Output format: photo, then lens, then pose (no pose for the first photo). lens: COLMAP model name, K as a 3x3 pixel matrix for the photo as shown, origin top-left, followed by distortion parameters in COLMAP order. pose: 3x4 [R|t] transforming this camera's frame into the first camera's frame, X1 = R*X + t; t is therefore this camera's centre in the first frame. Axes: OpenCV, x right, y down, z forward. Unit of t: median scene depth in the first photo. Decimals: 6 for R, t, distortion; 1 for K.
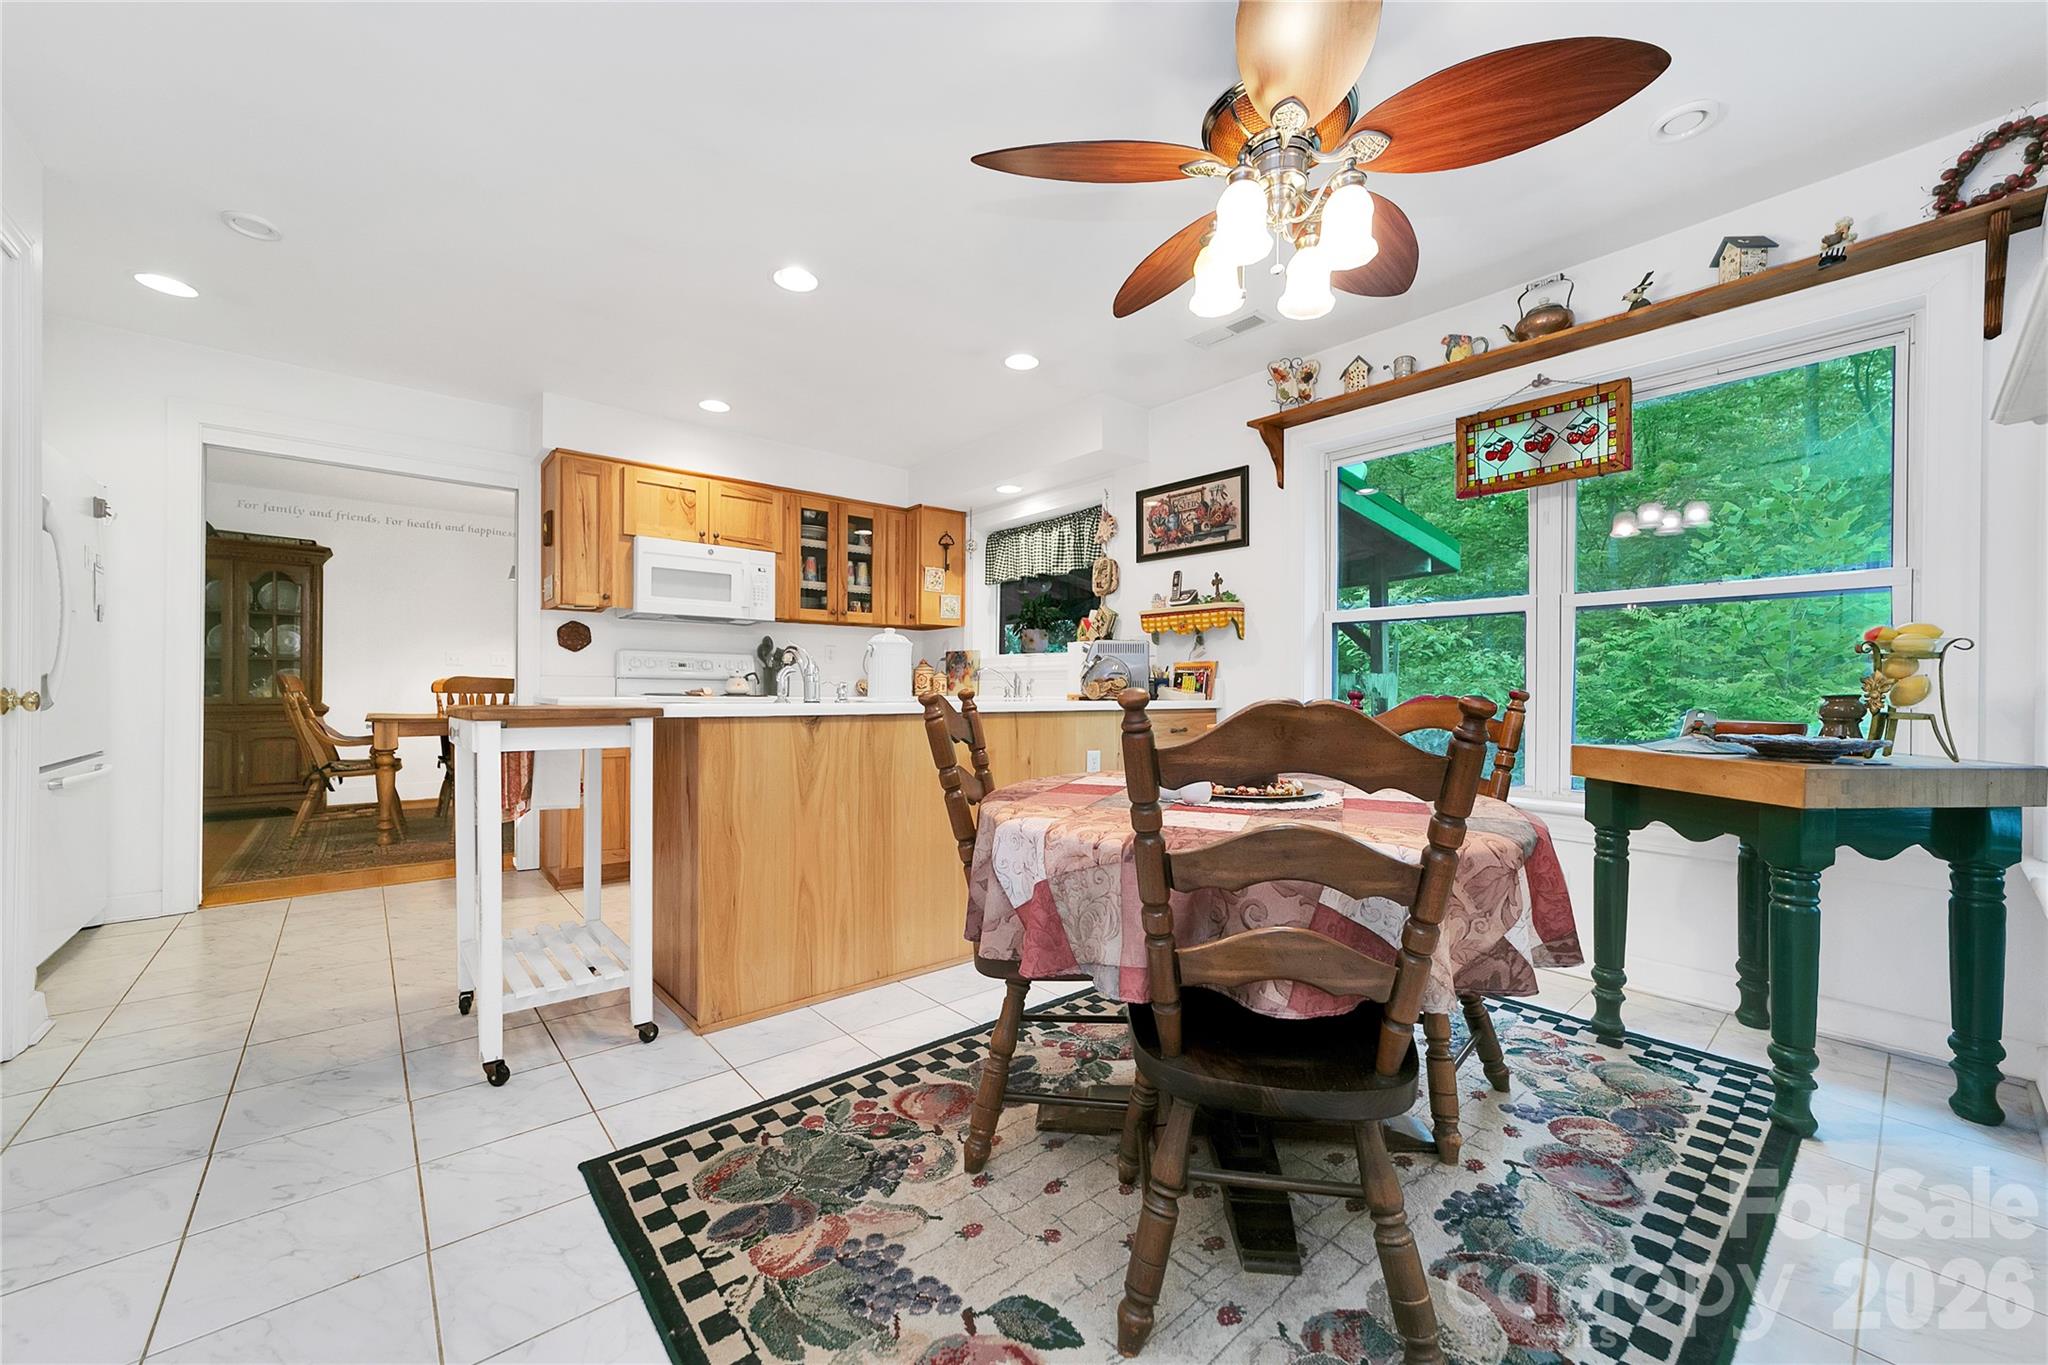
lens RADIAL K [[796.5, 0, 1043.0], [0, 796.5, 688.9], [0, 0, 1]] dist [-0.009787, 0.002374]
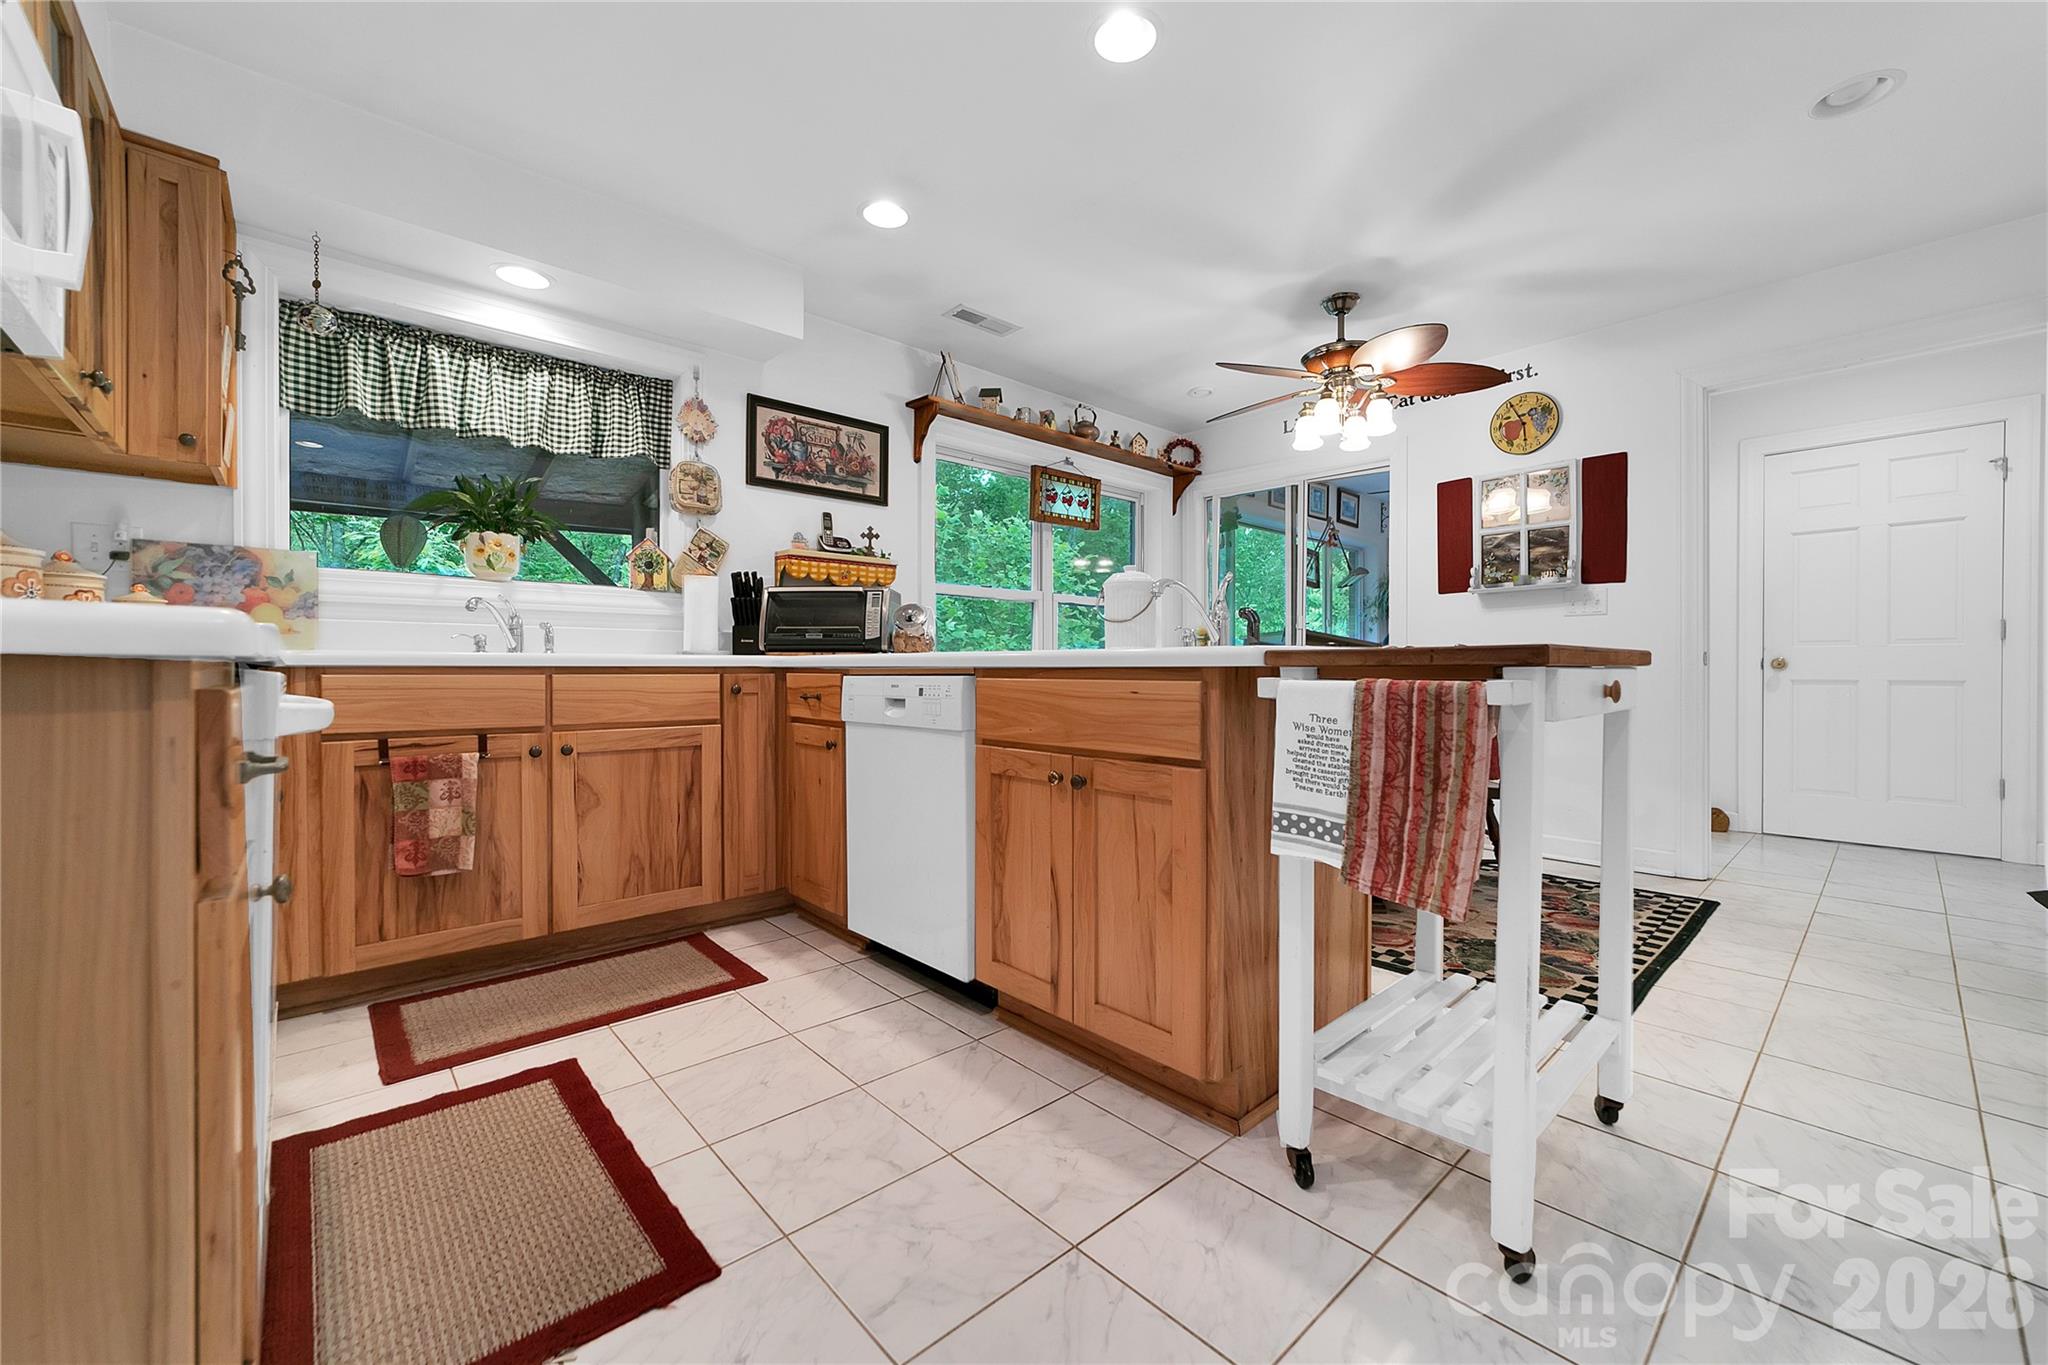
lens RADIAL K [[796.5, 0, 1026.6], [0, 796.5, 671.3], [0, 0, 1]] dist [-0.009787, 0.002374]
pose [[-0.017016, -0.012696, 0.999775, -0.750615], [-0.003455, 0.999914, 0.012639, 0.018274], [-0.999849, -0.003239, -0.017058, 0.816456]]
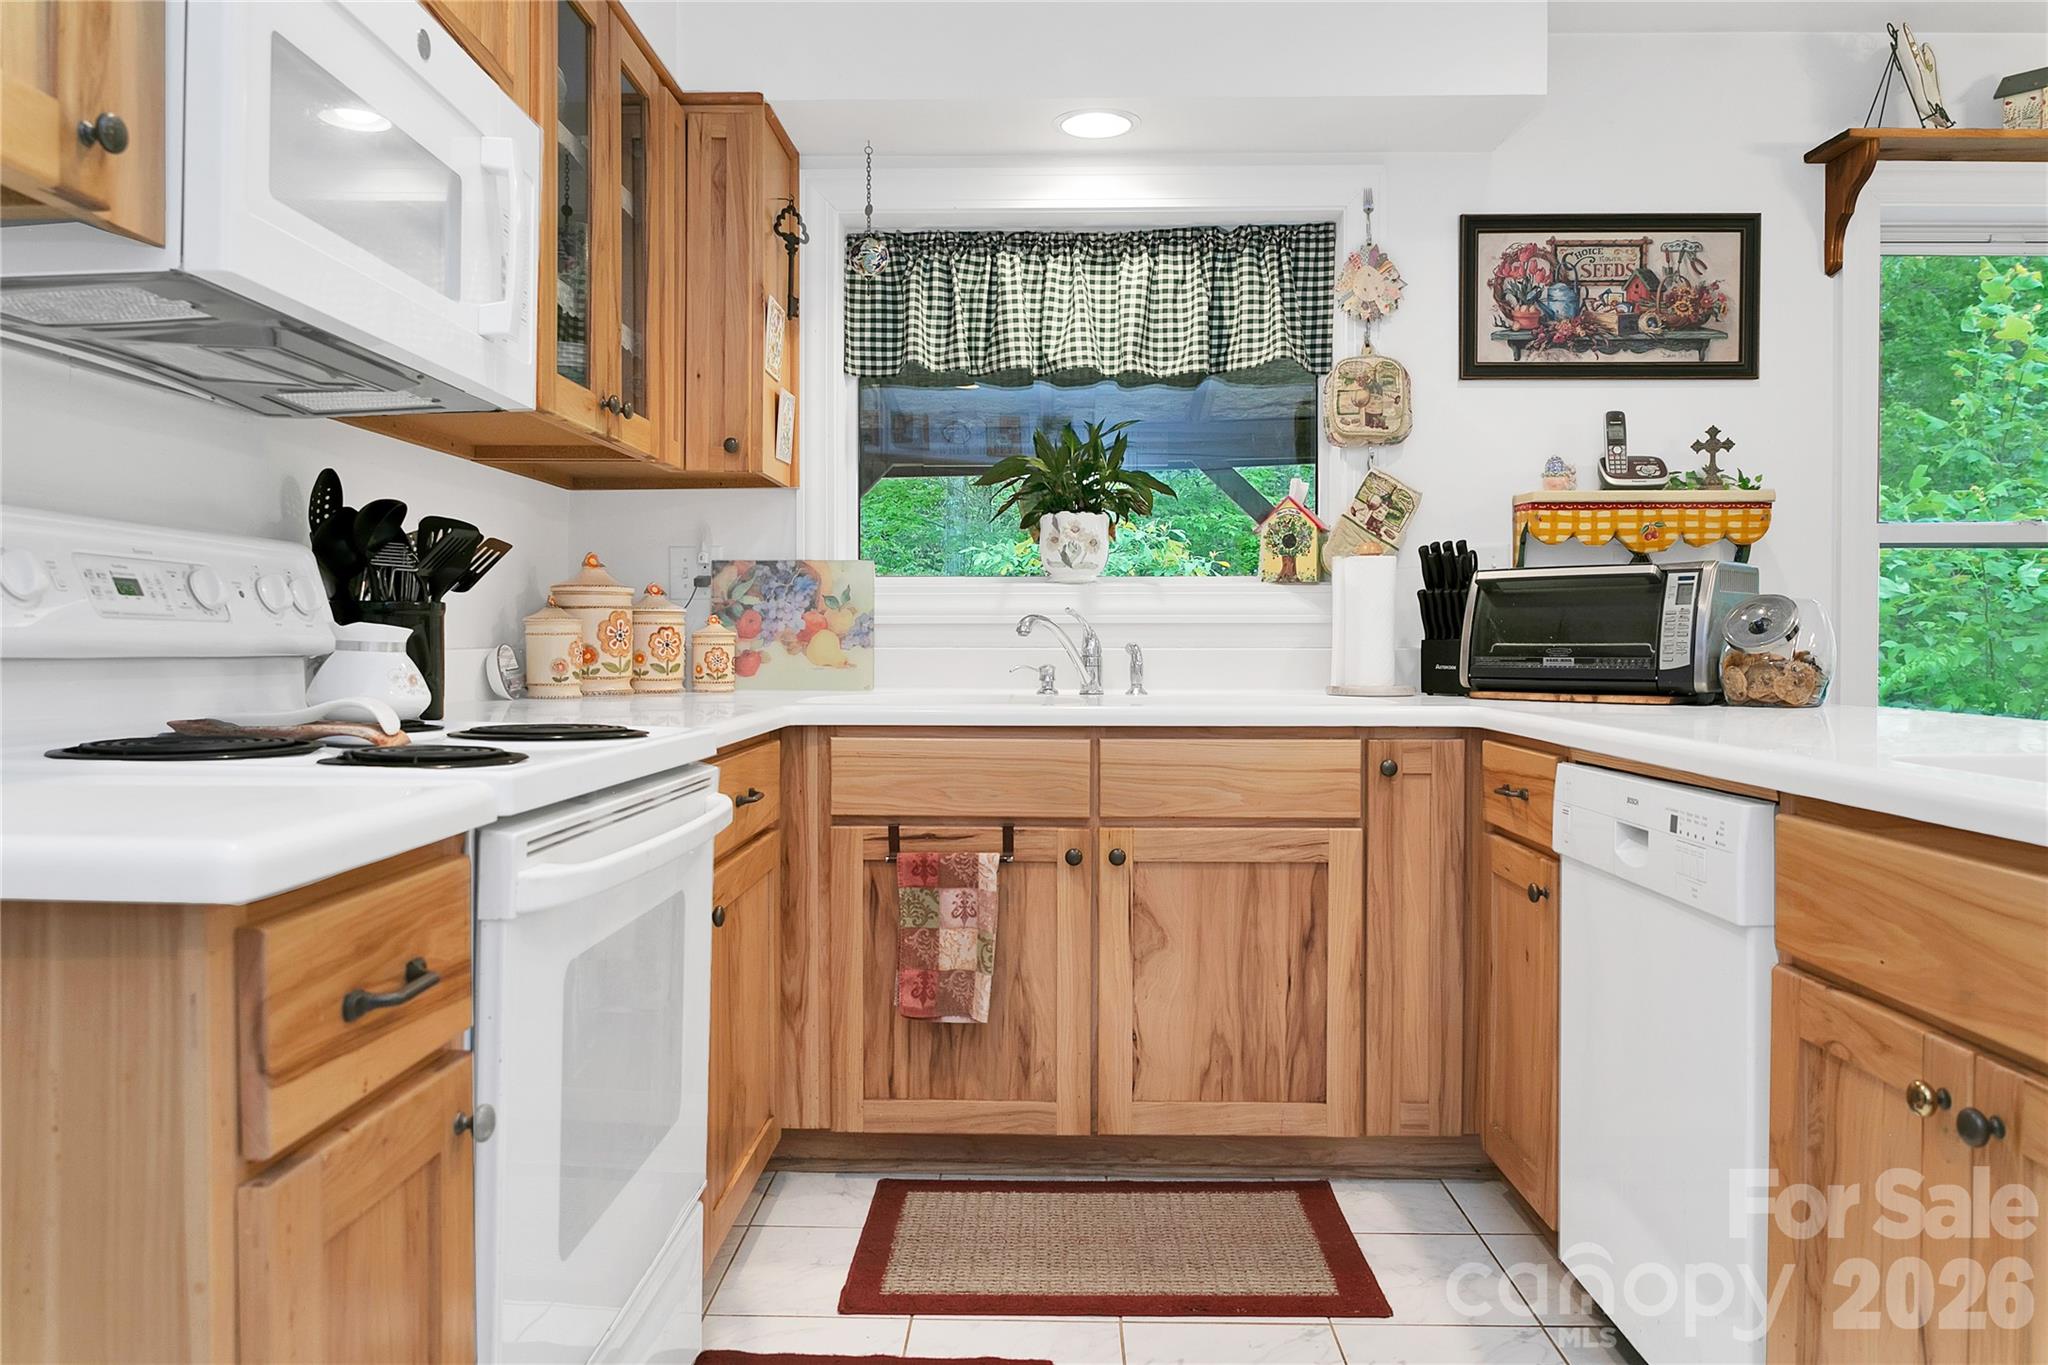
lens RADIAL K [[1383.8, 0, 1017.2], [0, 1383.8, 674.1], [0, 0, 1]] dist [-0.008743, -0.005037]
pose [[0.676146, -0.023127, 0.736404, -0.673147], [0.002417, 0.999571, 0.029172, -0.021529], [-0.736763, -0.017945, 0.675912, 0.736568]]
